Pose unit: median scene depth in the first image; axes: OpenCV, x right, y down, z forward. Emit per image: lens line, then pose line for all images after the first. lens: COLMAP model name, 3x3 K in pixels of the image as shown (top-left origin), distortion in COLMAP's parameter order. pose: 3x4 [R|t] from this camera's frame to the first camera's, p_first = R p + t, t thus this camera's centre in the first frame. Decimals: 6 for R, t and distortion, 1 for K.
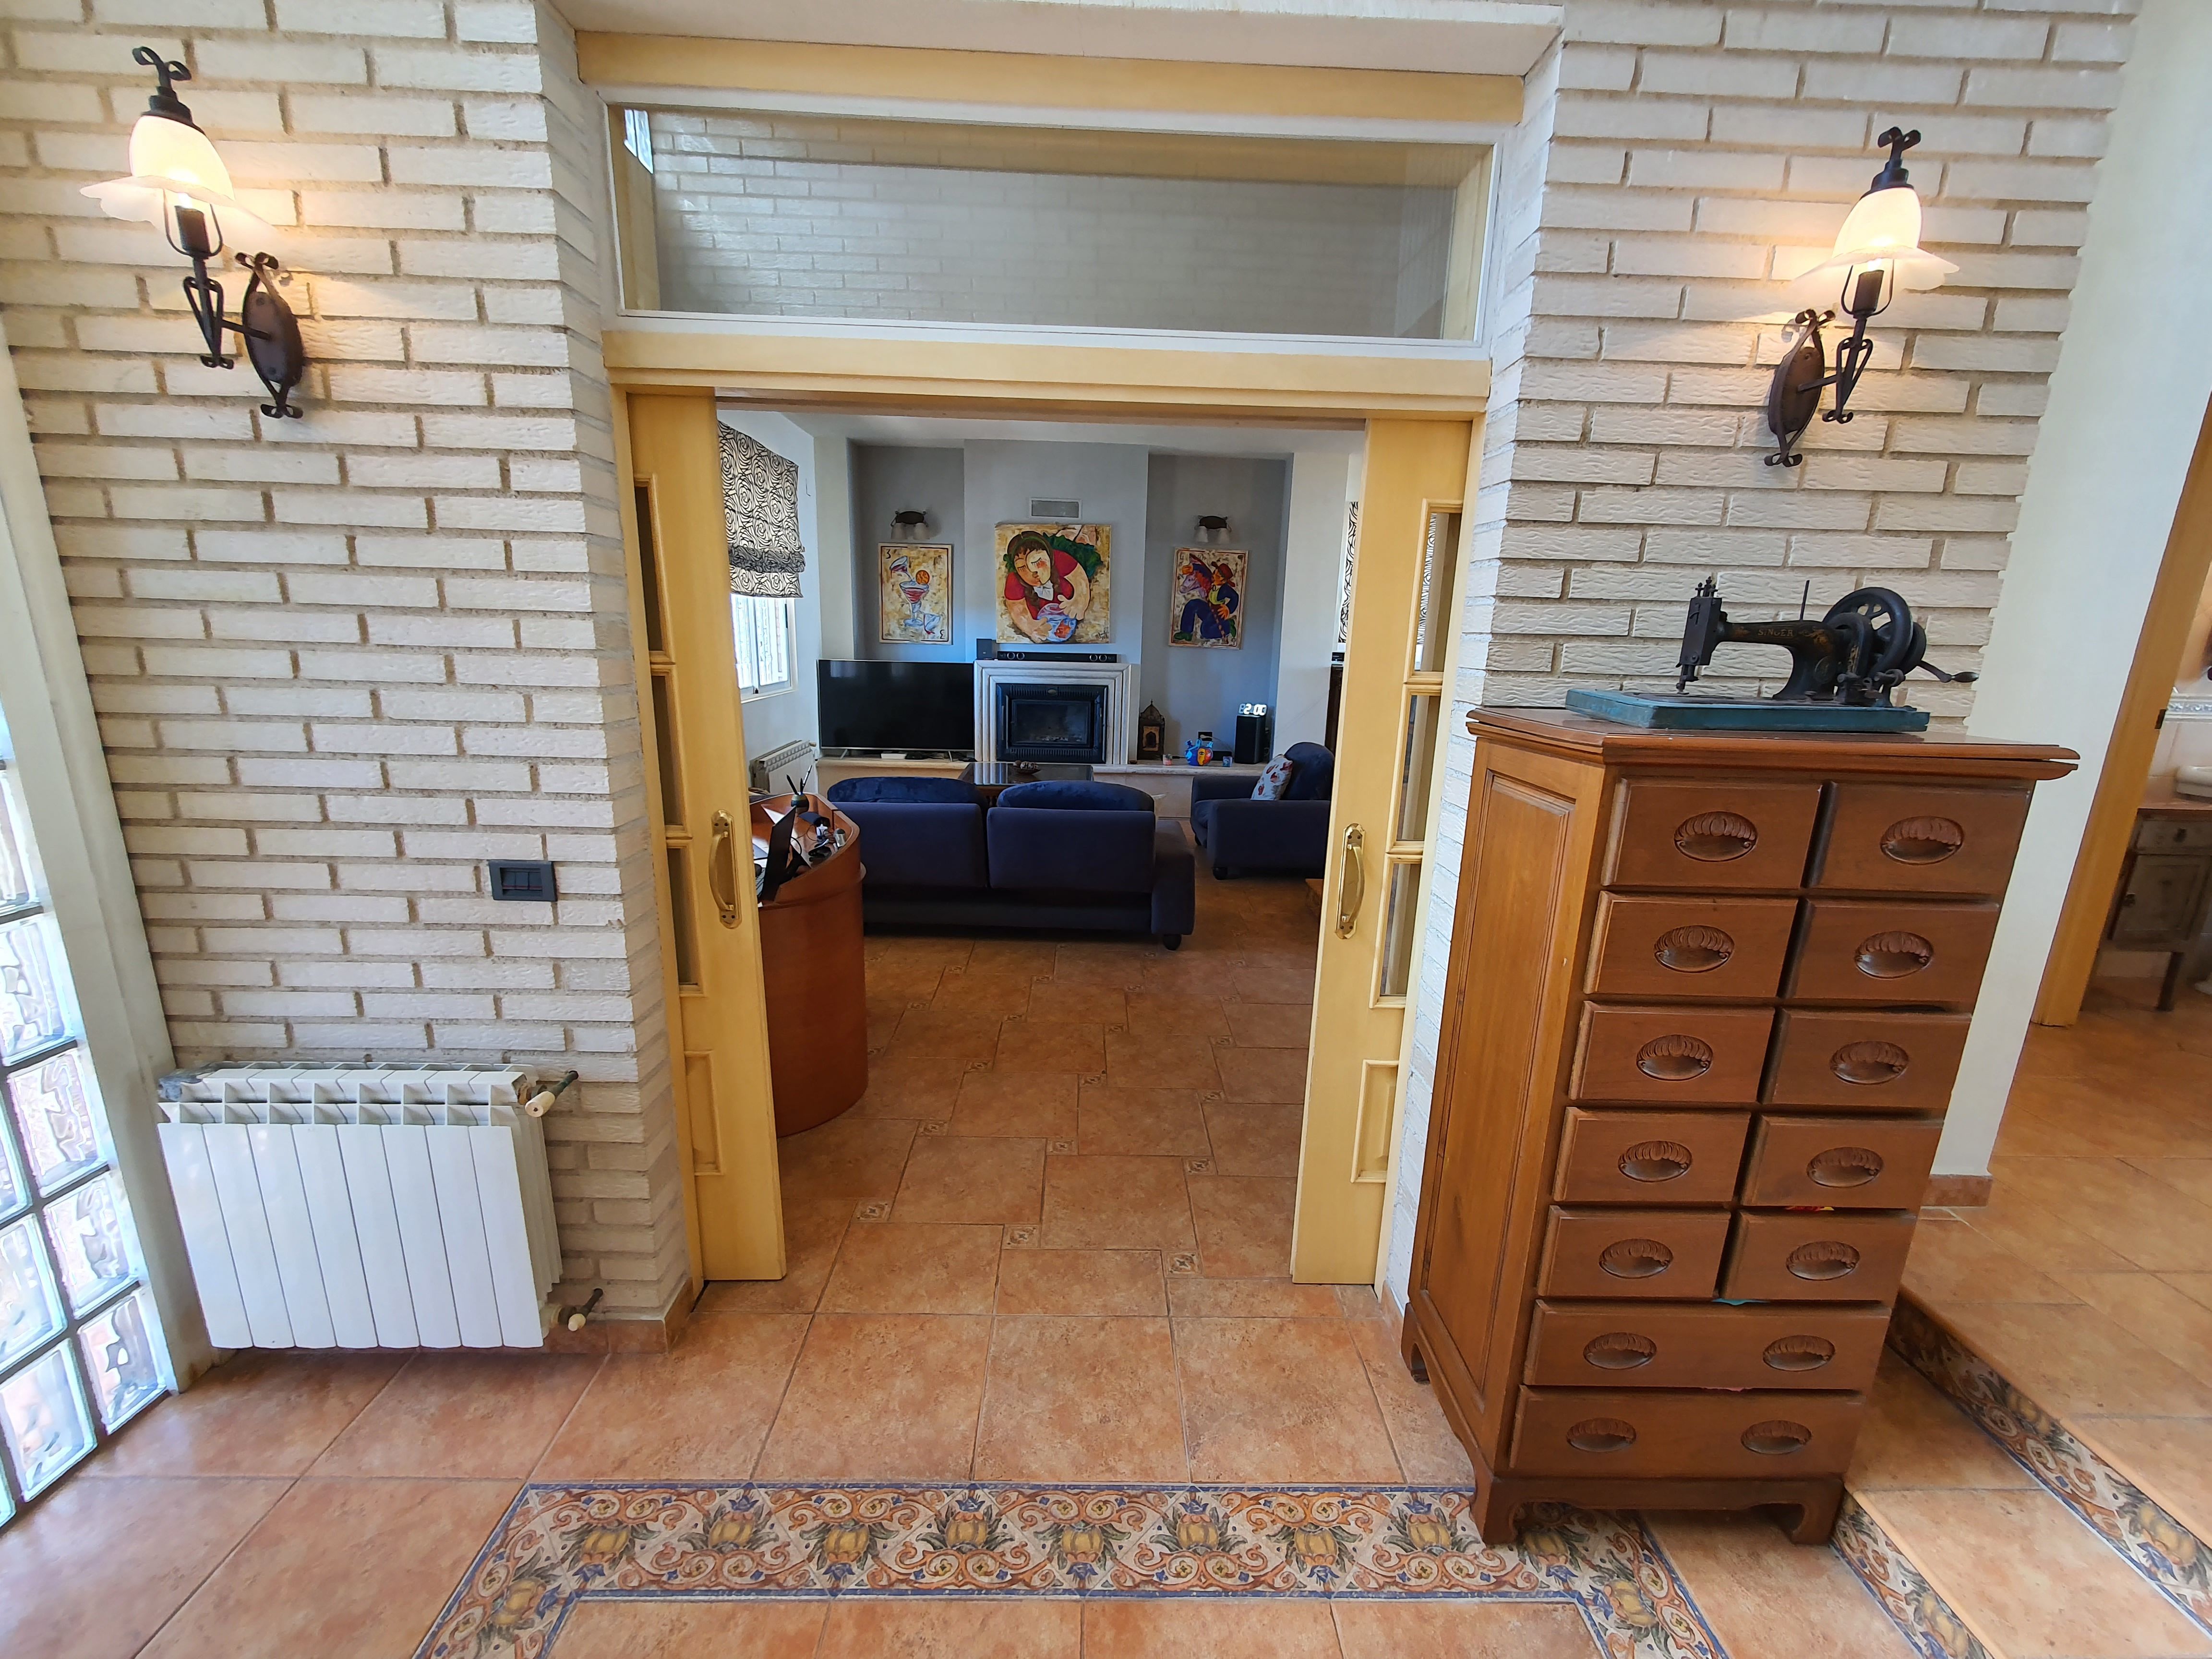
lens RADIAL K [[885.3, 0, 1106.0], [0, 885.3, 829.5], [0, 0, 1]] dist [-0.000882, 0.000001]
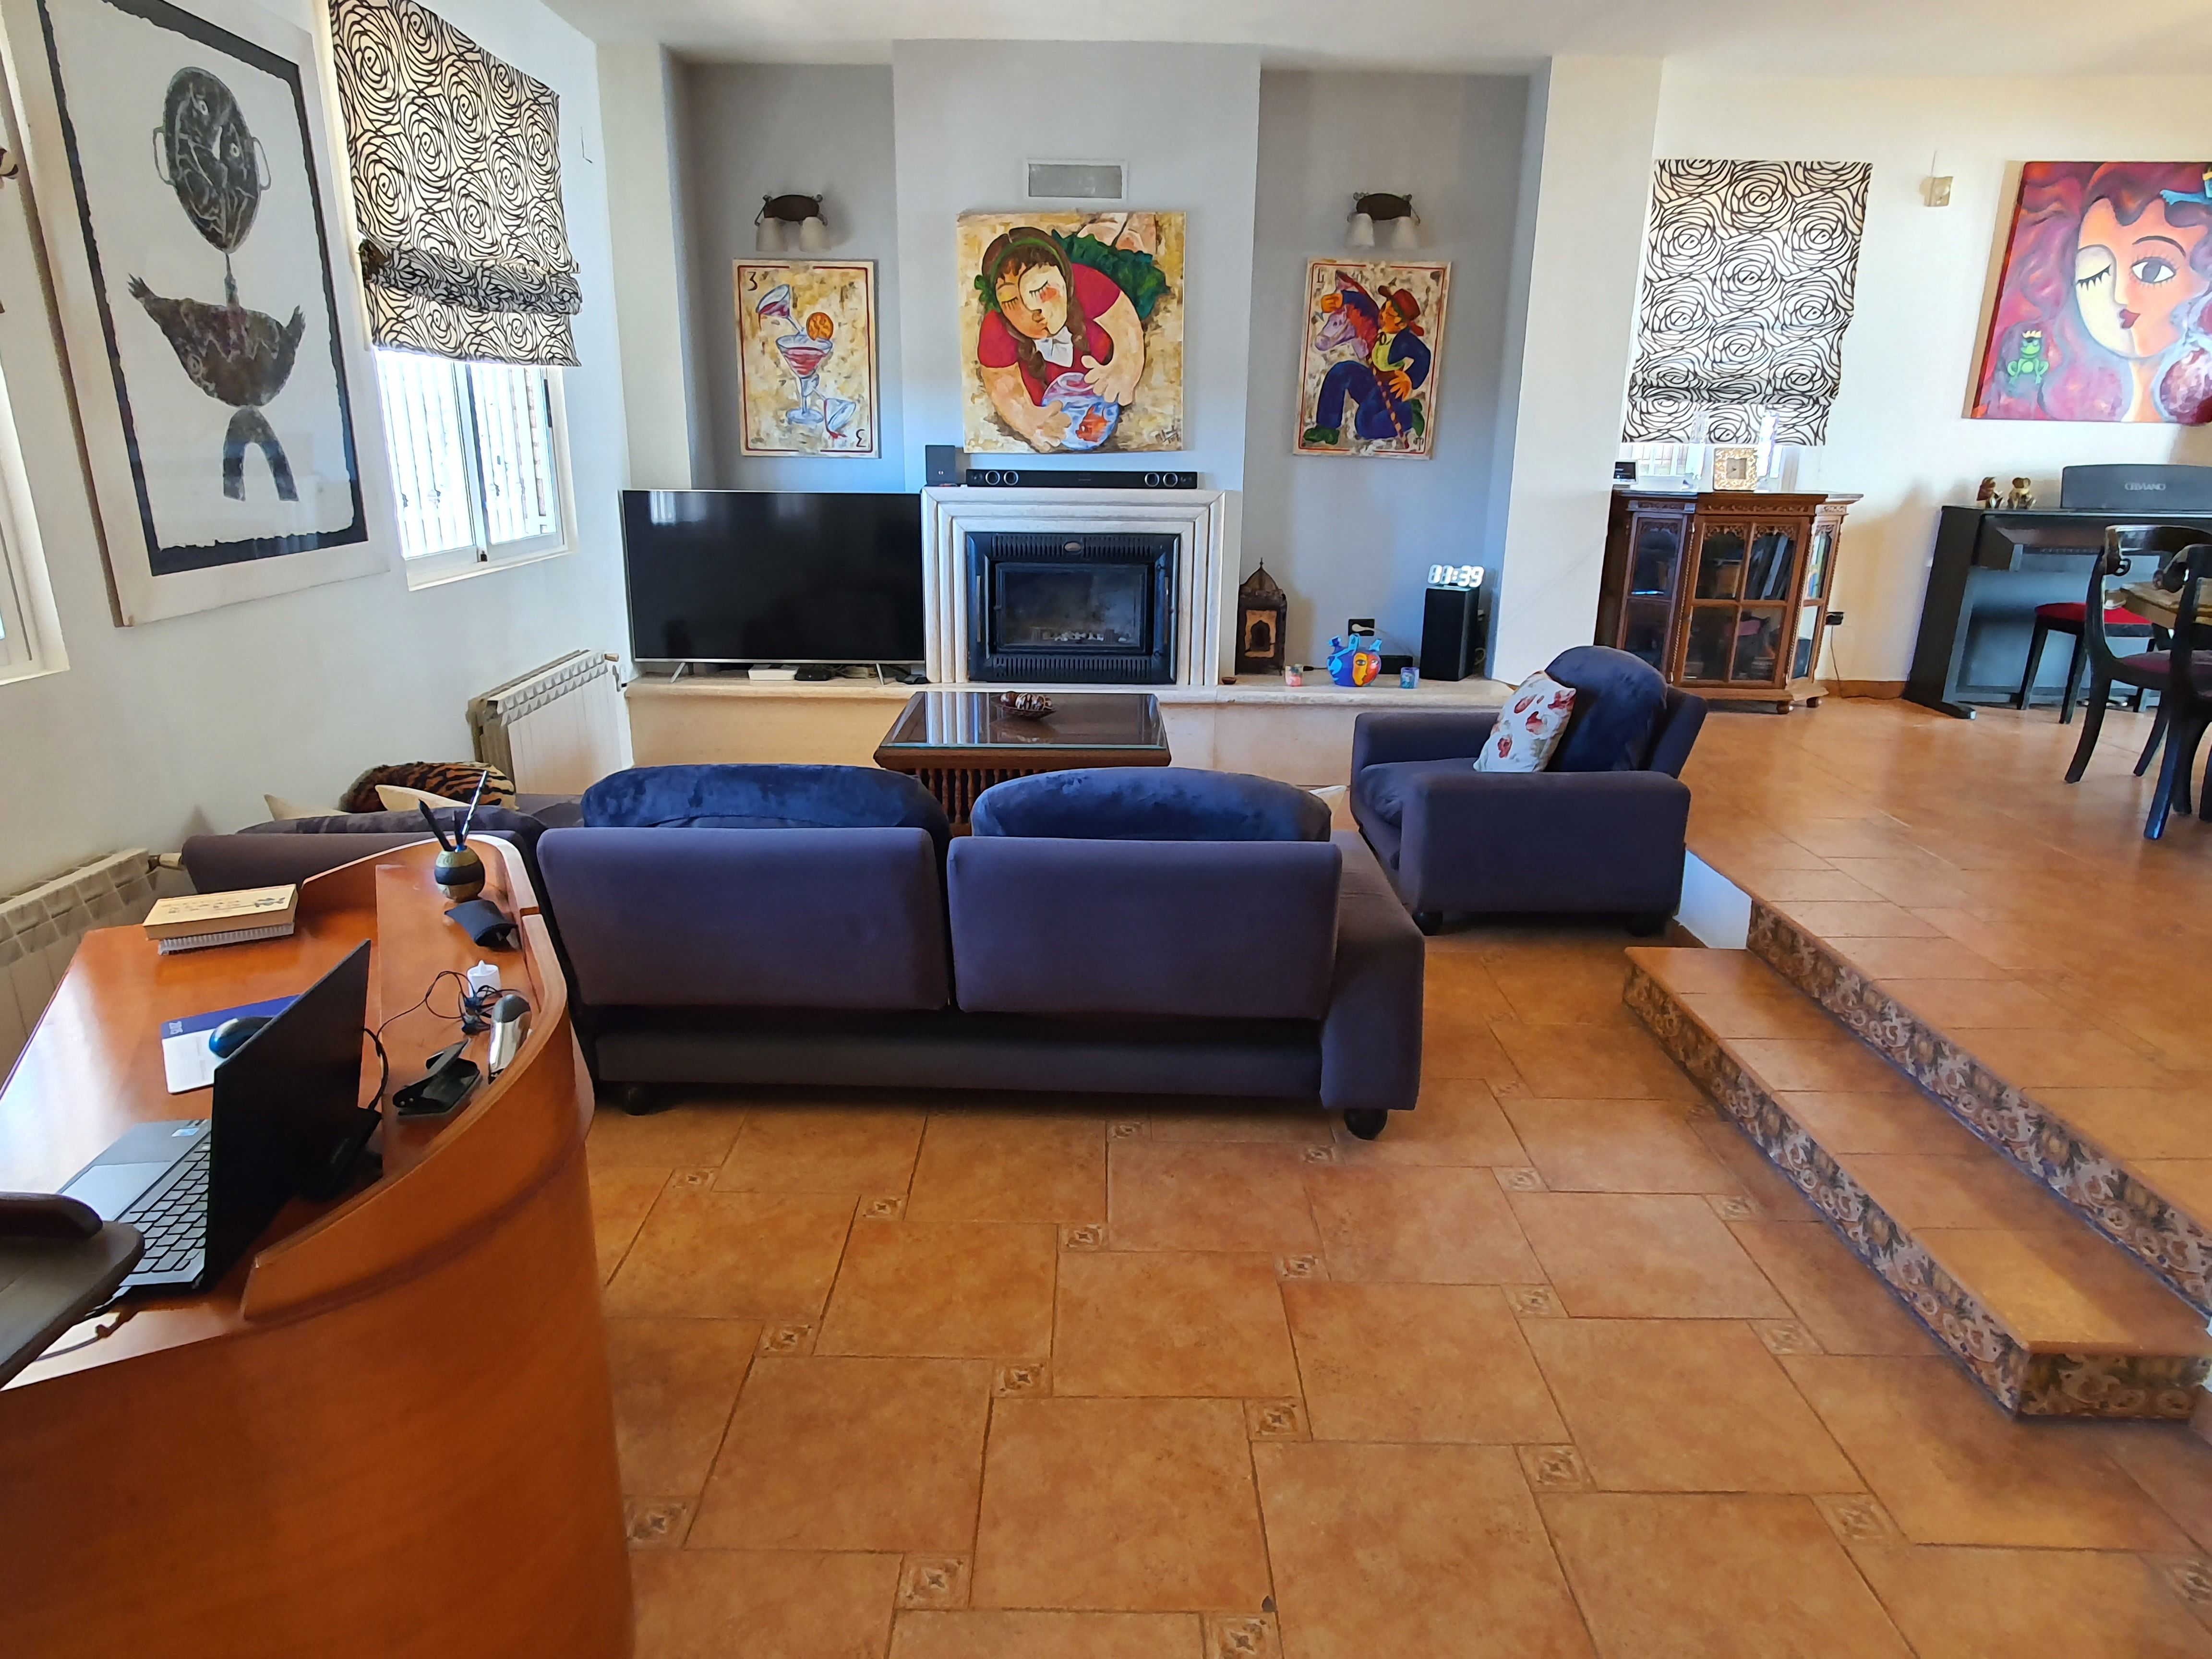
lens RADIAL K [[1348.7, 0, 1106.0], [0, 1348.7, 829.5], [0, 0, 1]] dist [0.009205, 0.000872]
pose [[0.999688, -0.008760, -0.023403, -0.024531], [0.010189, 0.998045, 0.061668, -0.039578], [0.022817, -0.061887, 0.997822, 0.203608]]
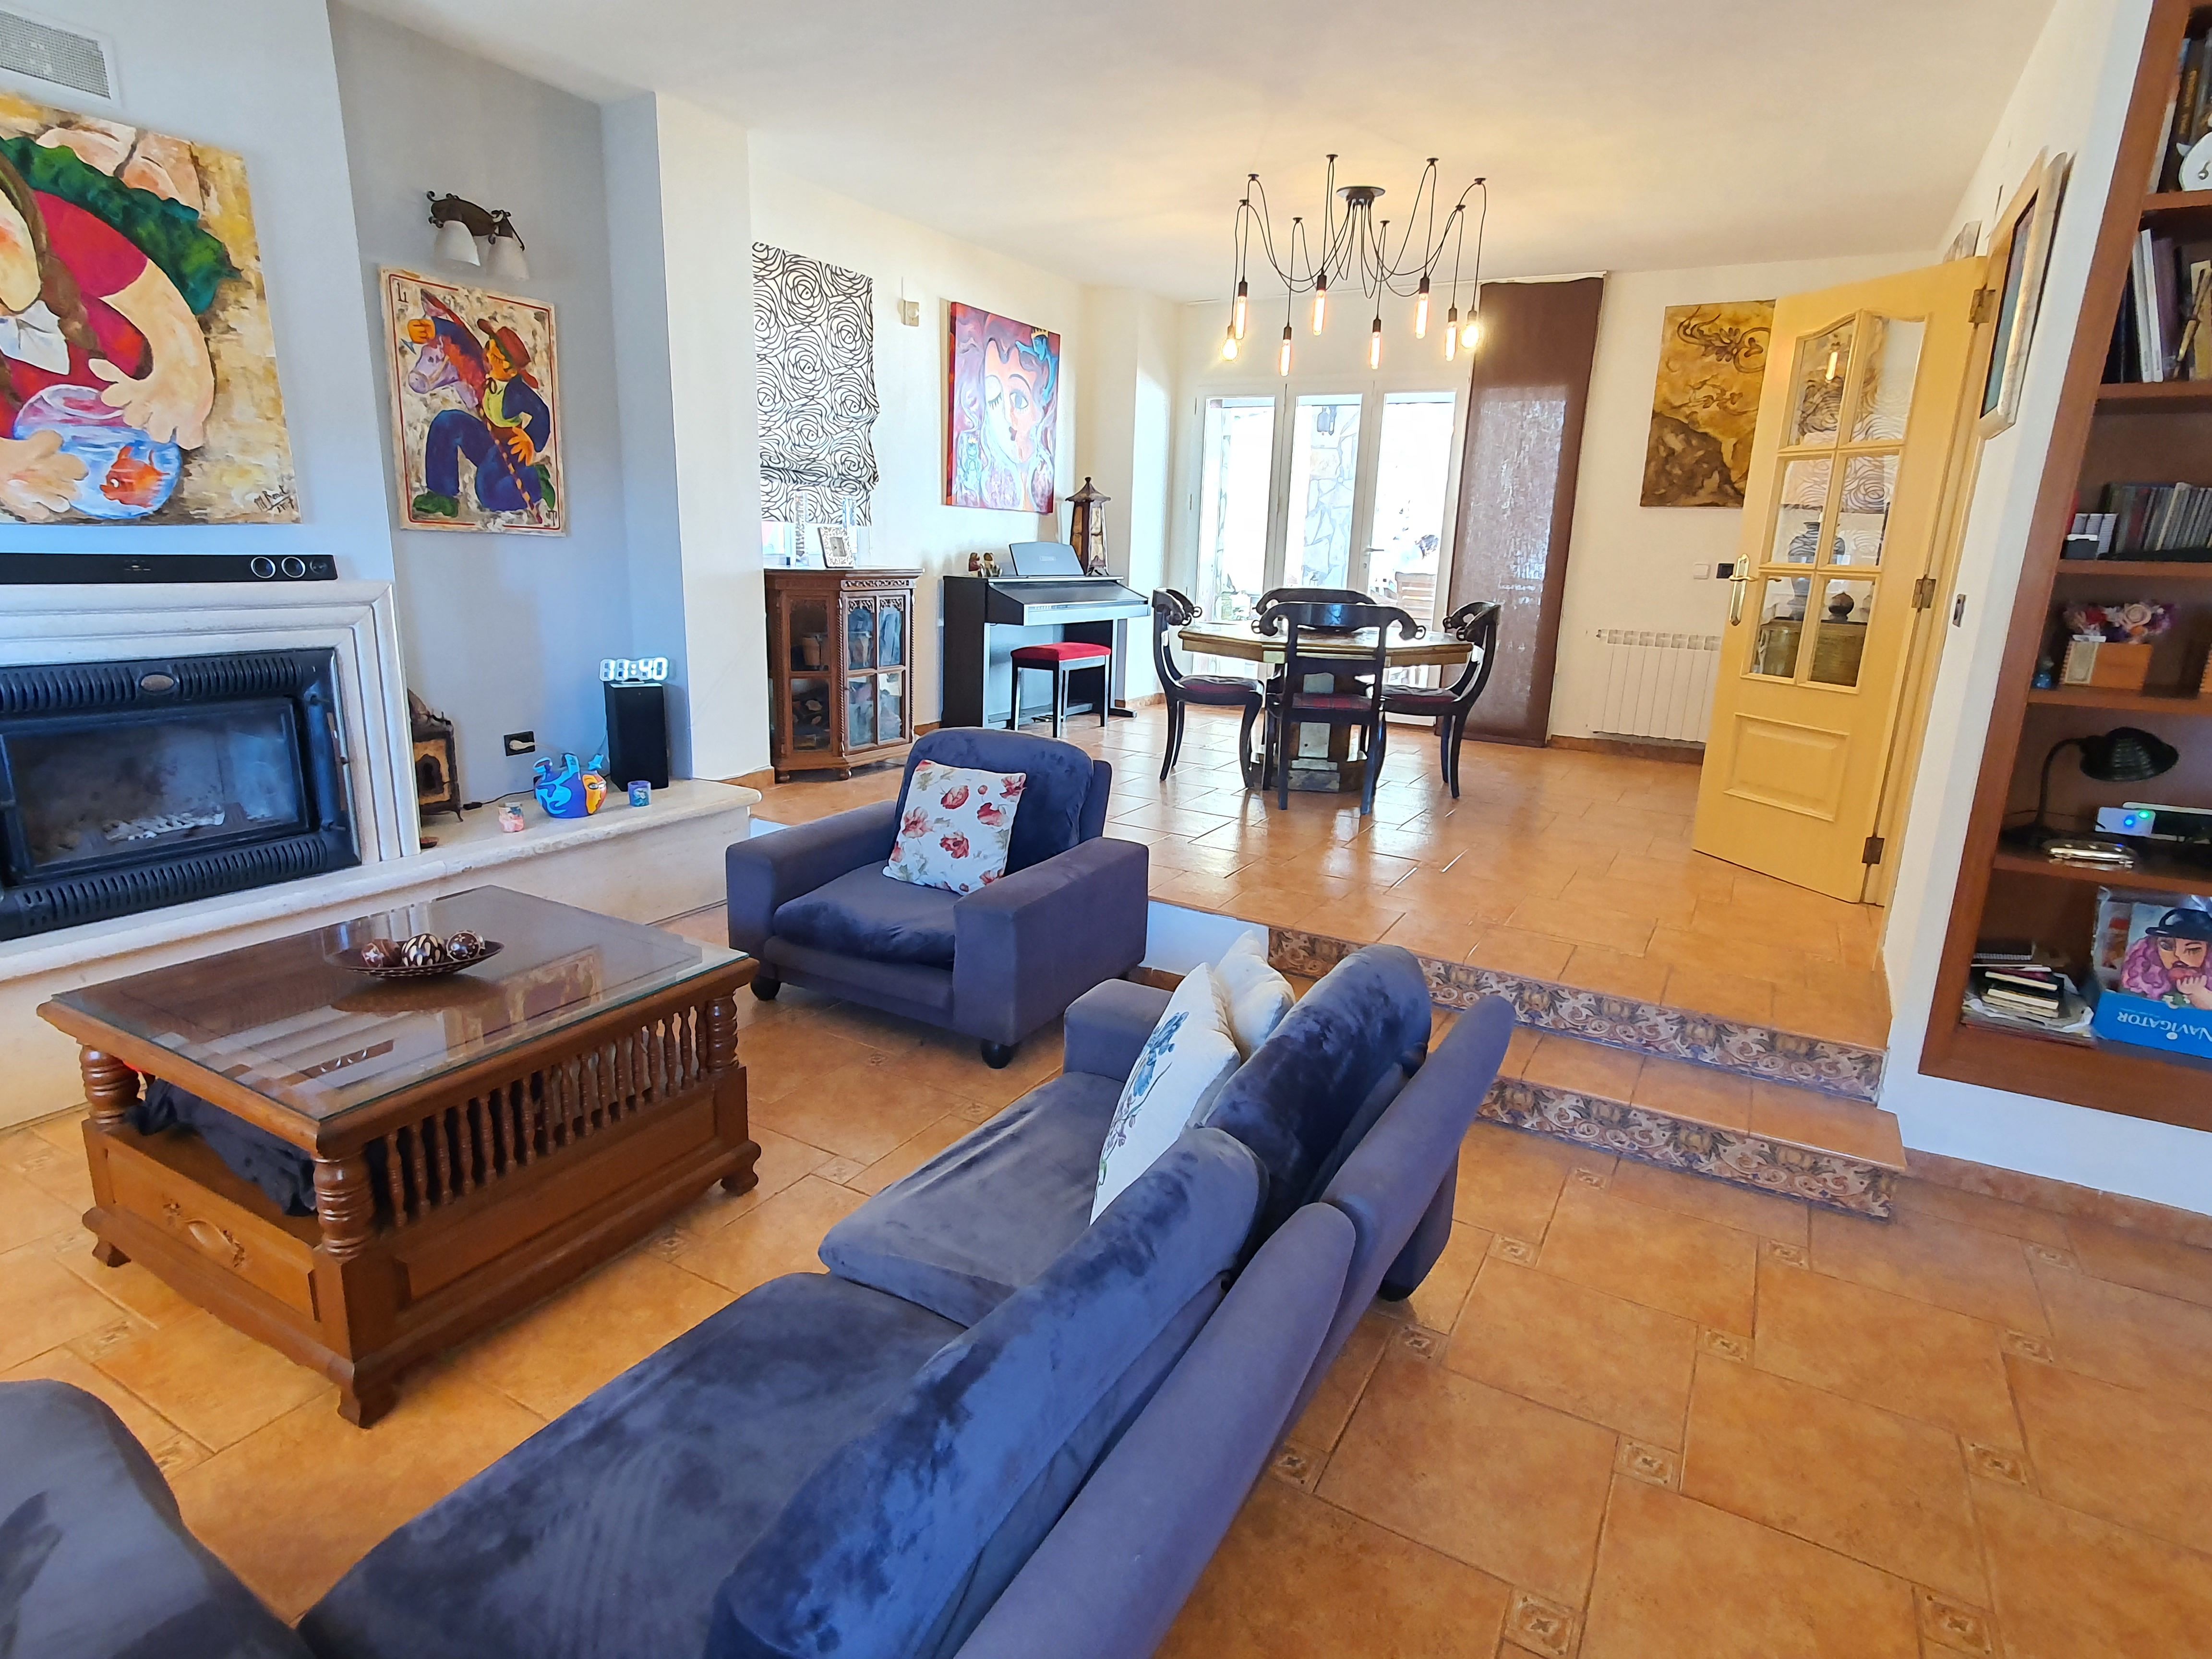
lens RADIAL K [[1190.1, 0, 1106.0], [0, 1190.1, 829.5], [0, 0, 1]] dist [-0.005627, 0.018970]
pose [[0.514280, -0.218143, 0.829415, -0.248223], [0.175546, 0.973409, 0.147167, -0.109340], [-0.839464, 0.069916, 0.538899, 0.502956]]
